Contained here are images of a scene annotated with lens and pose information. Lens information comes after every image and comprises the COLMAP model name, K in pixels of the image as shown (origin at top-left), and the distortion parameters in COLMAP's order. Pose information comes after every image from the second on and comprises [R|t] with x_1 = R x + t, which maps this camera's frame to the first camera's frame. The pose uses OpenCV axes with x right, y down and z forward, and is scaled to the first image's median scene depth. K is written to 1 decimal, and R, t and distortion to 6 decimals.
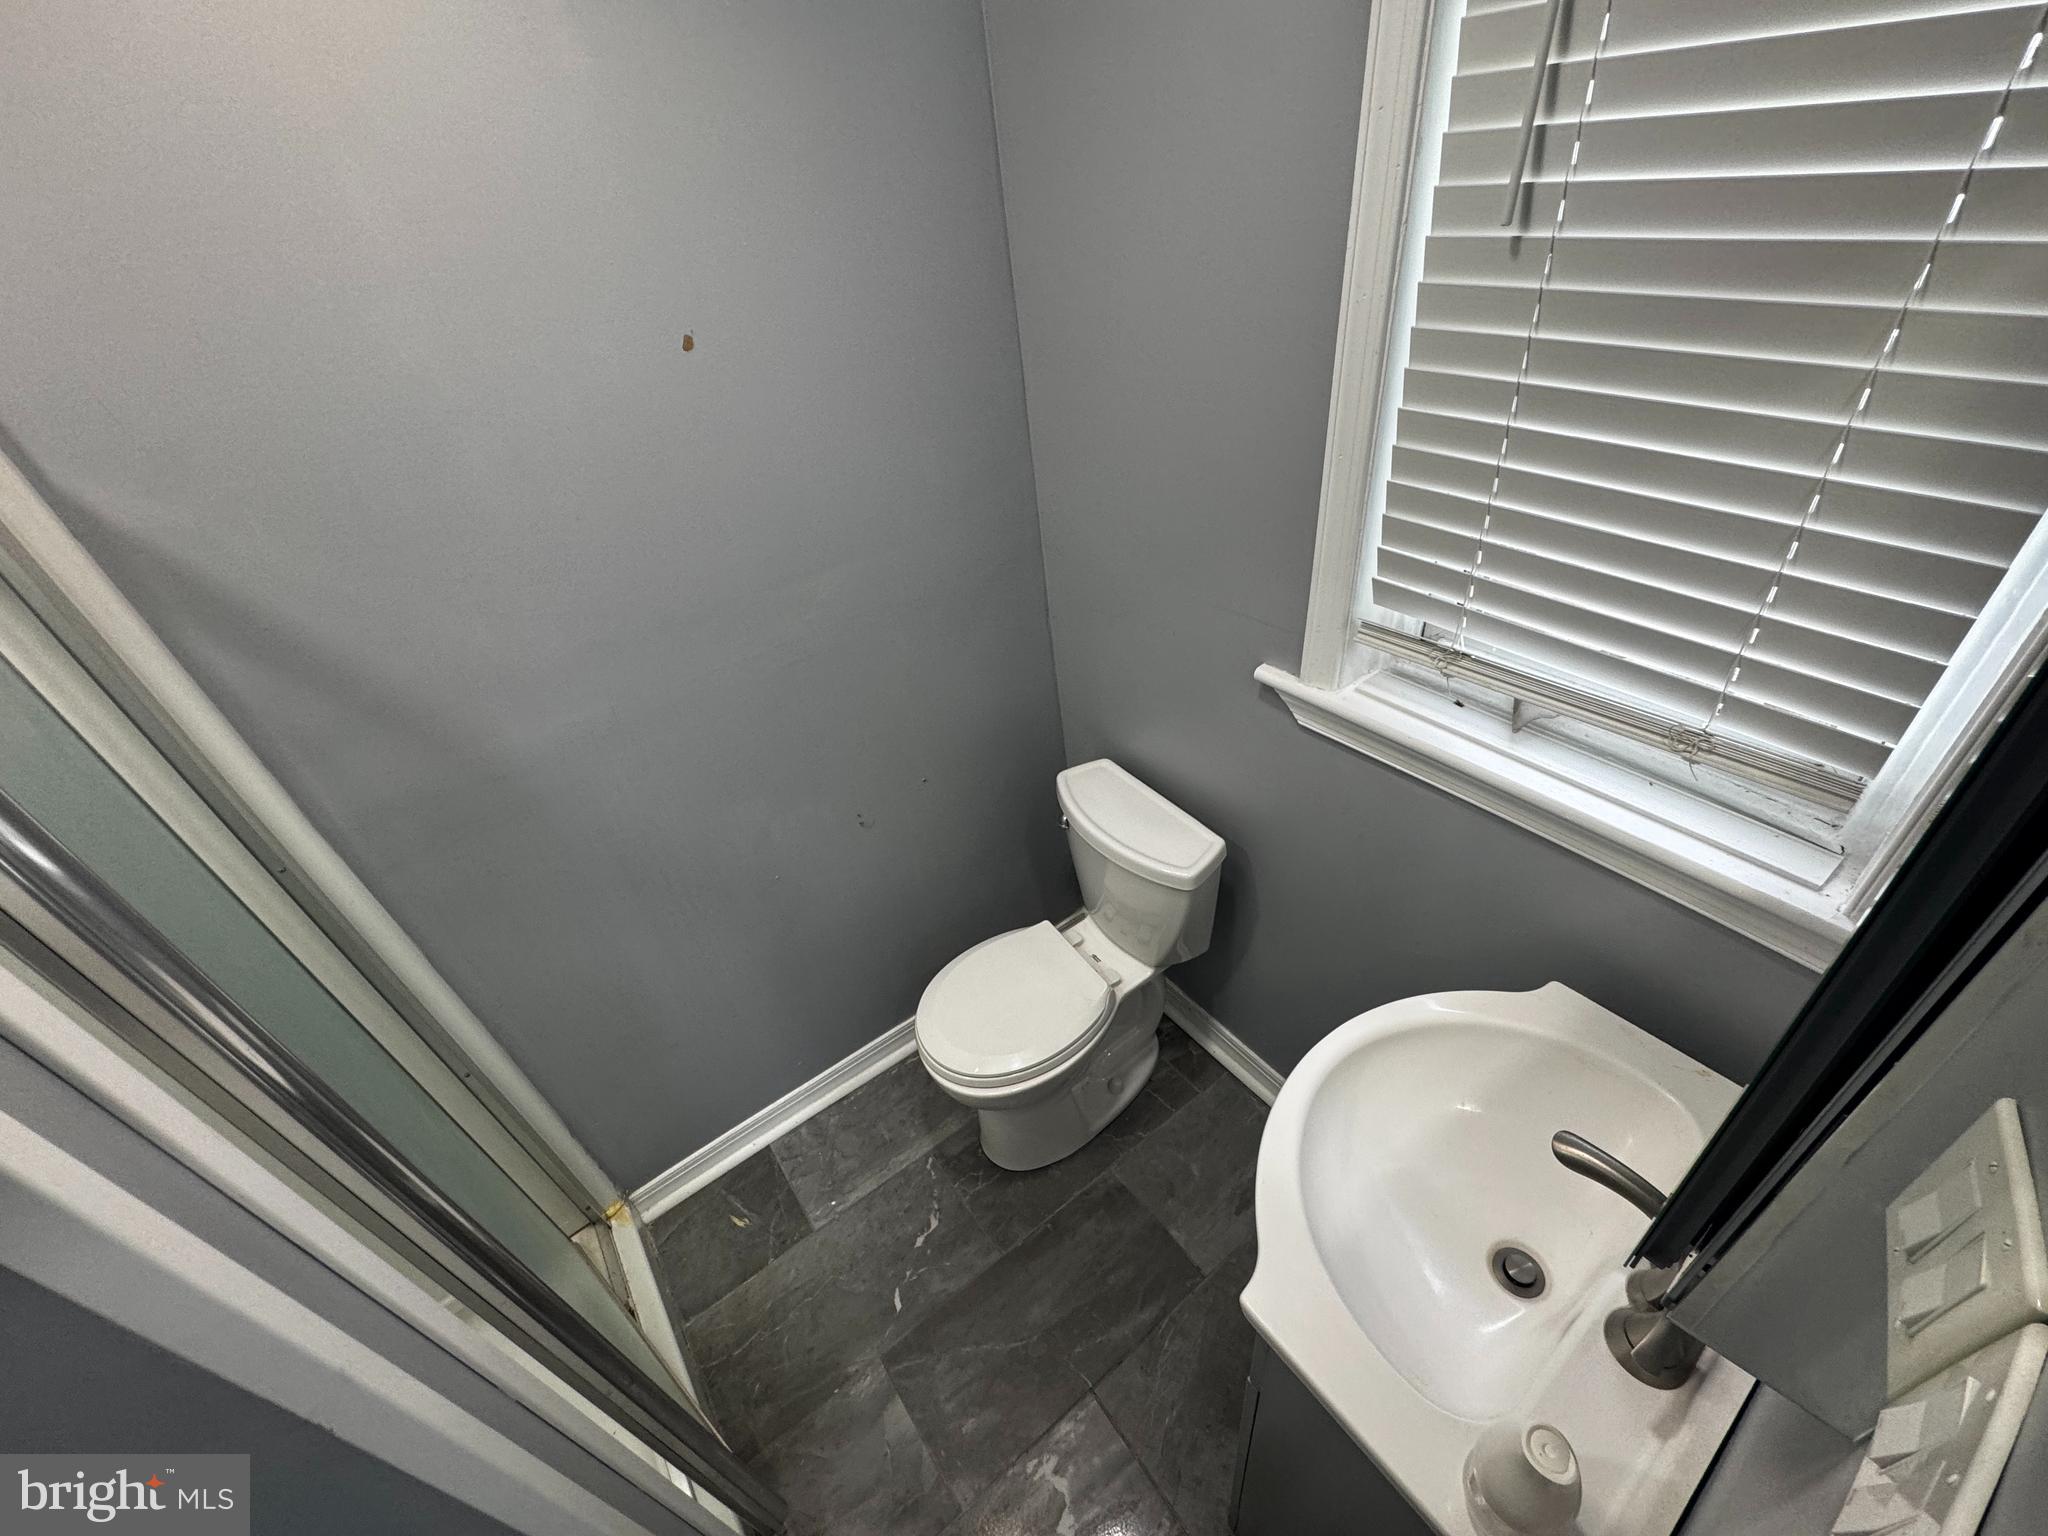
lens RADIAL K [[816.7, 0, 1020.5], [0, 816.7, 764.8], [0, 0, 1]] dist [-0.003247, 0.000177]
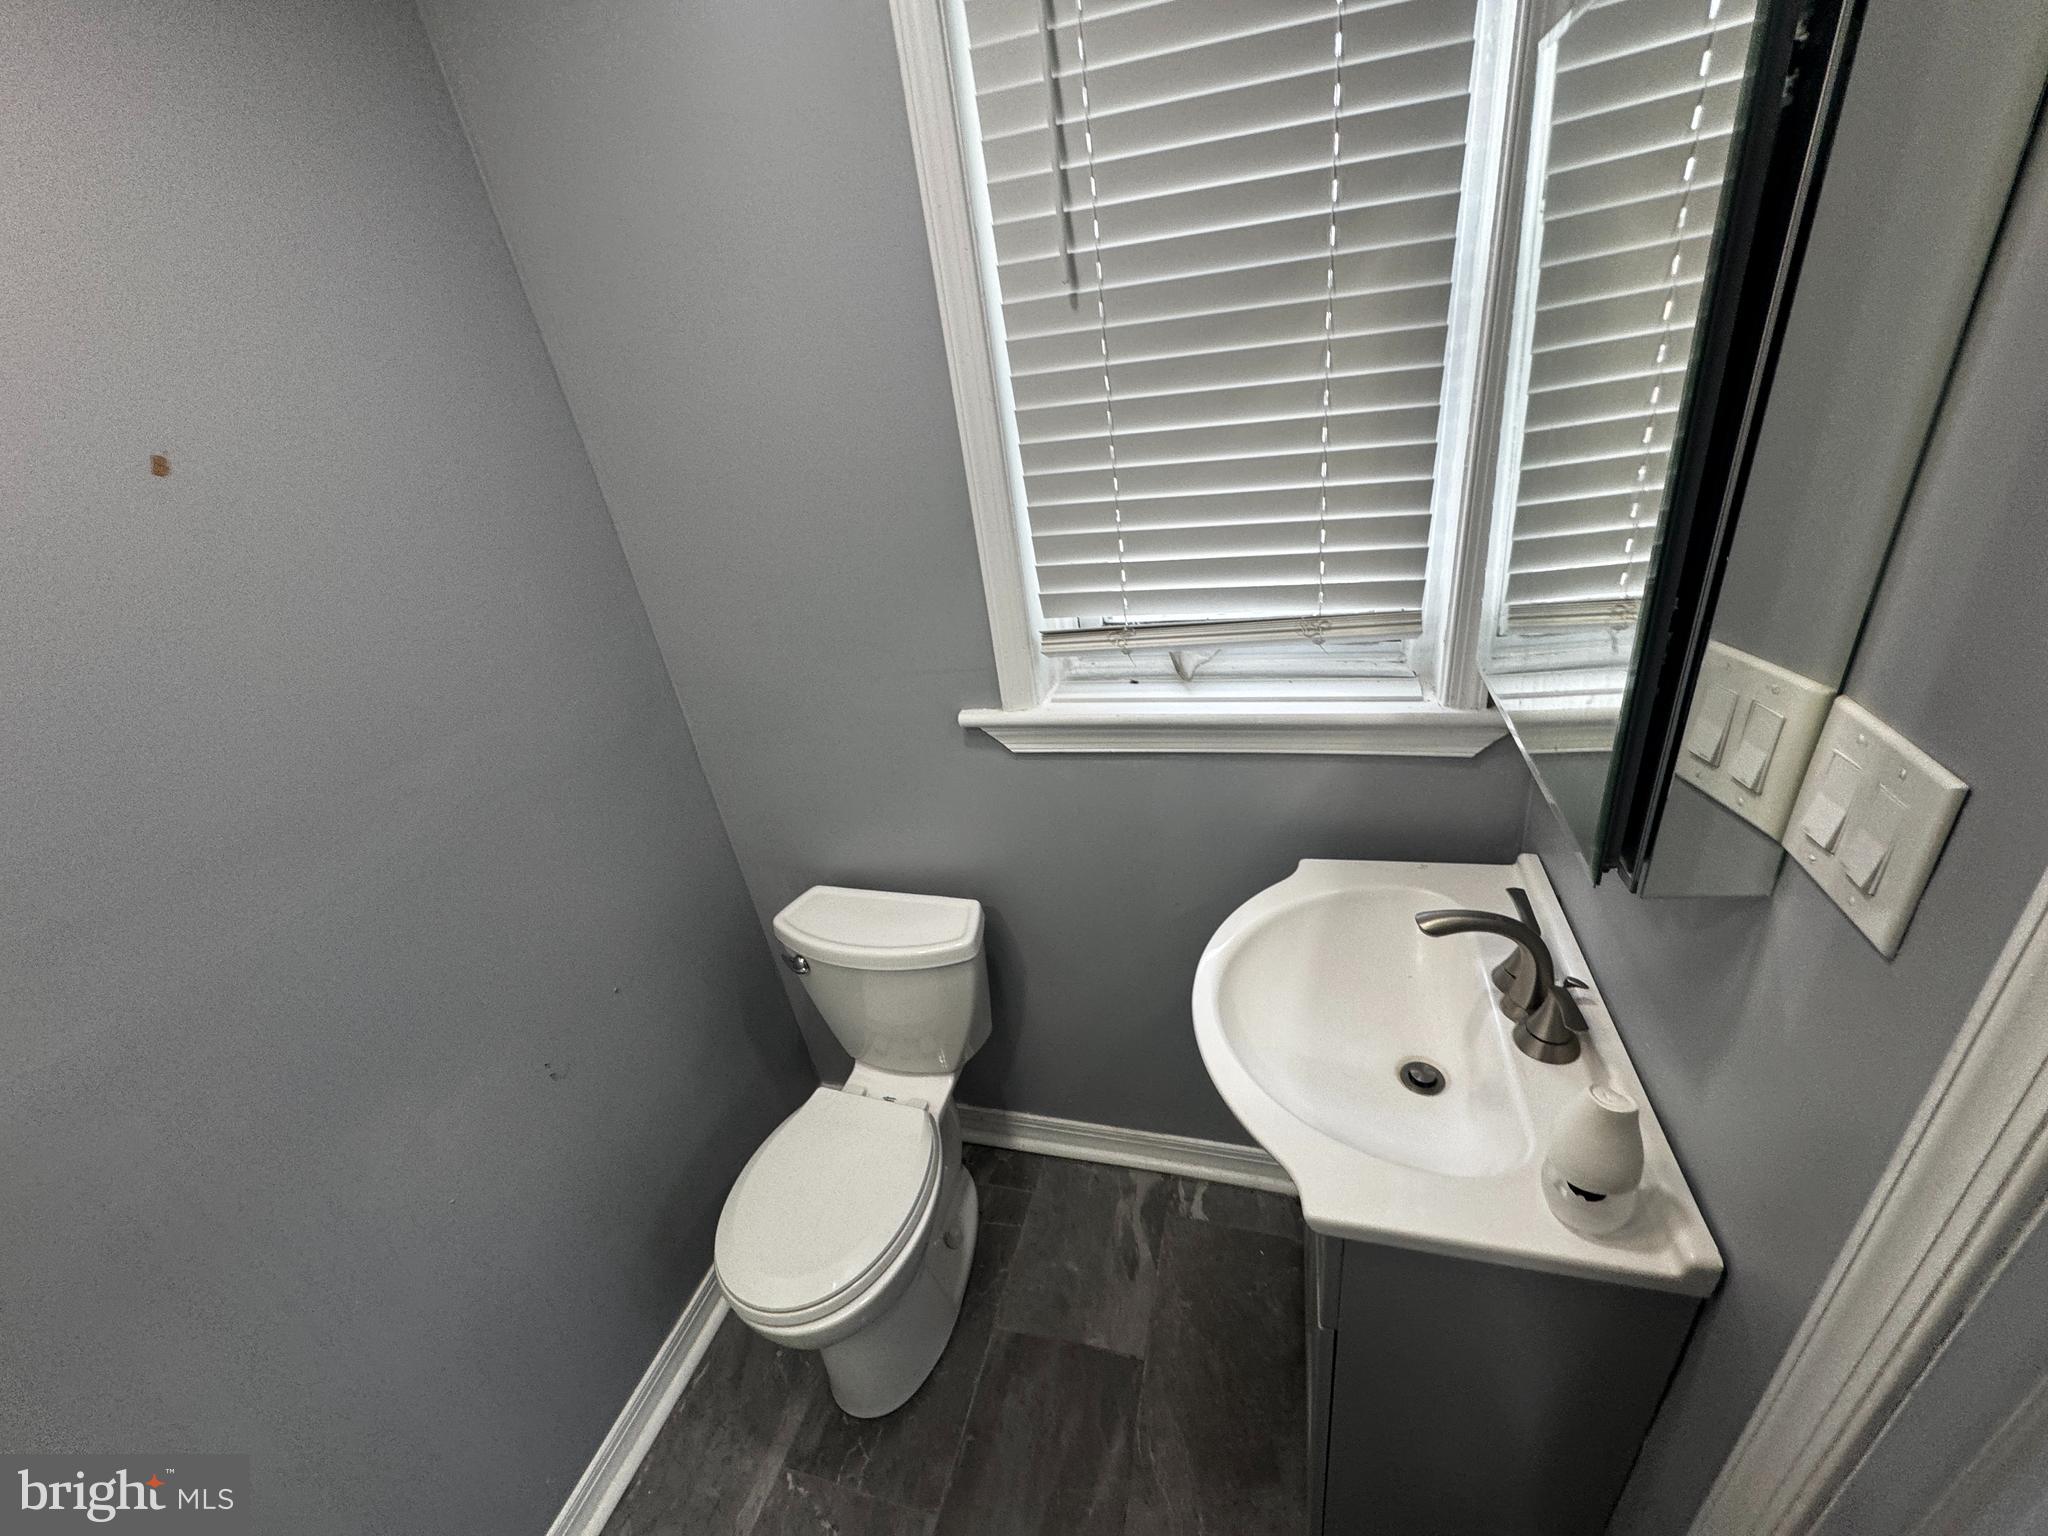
lens RADIAL K [[822.6, 0, 1021.4], [0, 822.6, 765.4], [0, 0, 1]] dist [0.005717, 0.000150]
pose [[0.797647, -0.281765, 0.533262, -0.252653], [0.399235, 0.909396, -0.116663, 0.105941], [-0.452074, 0.305953, 0.837867, 0.119360]]
